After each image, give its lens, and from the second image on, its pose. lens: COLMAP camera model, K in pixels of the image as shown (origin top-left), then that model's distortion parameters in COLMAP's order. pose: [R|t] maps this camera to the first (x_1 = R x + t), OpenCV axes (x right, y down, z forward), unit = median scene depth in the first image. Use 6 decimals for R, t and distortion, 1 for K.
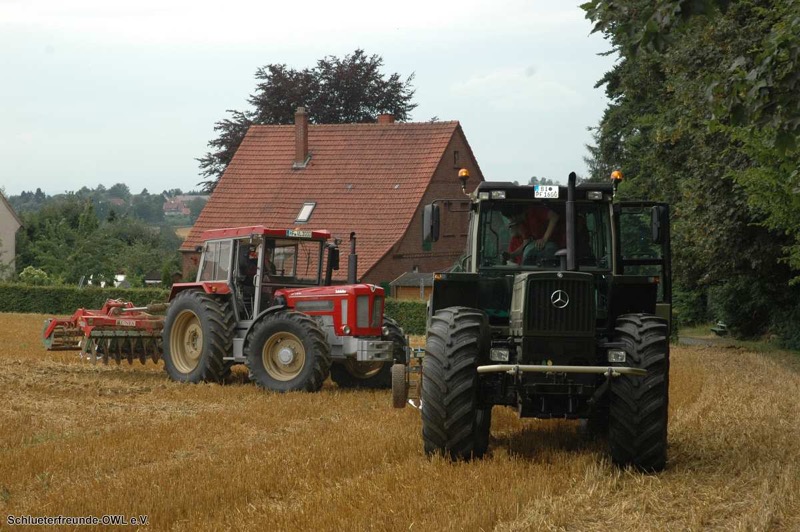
lens RADIAL K [[1859.2, 0, 400.4], [0, 1859.2, 270.0], [0, 0, 1]] dist [0.091208, 0.000000]
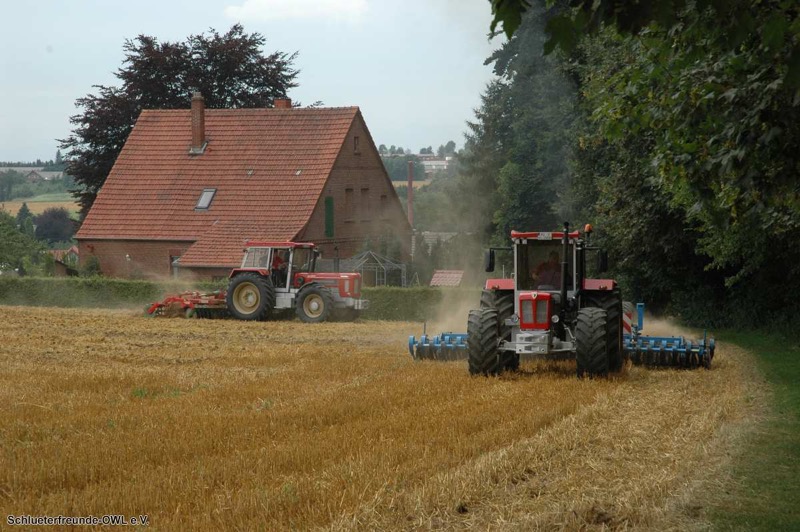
lens RADIAL K [[2248.3, 0, 397.8], [0, 2248.3, 268.5], [0, 0, 1]] dist [0.440956, 0.000000]
pose [[0.995789, -0.009068, 0.091223, -0.057649], [0.008224, 0.999920, 0.009631, -0.004520], [-0.091304, -0.008840, 0.995784, -0.204011]]
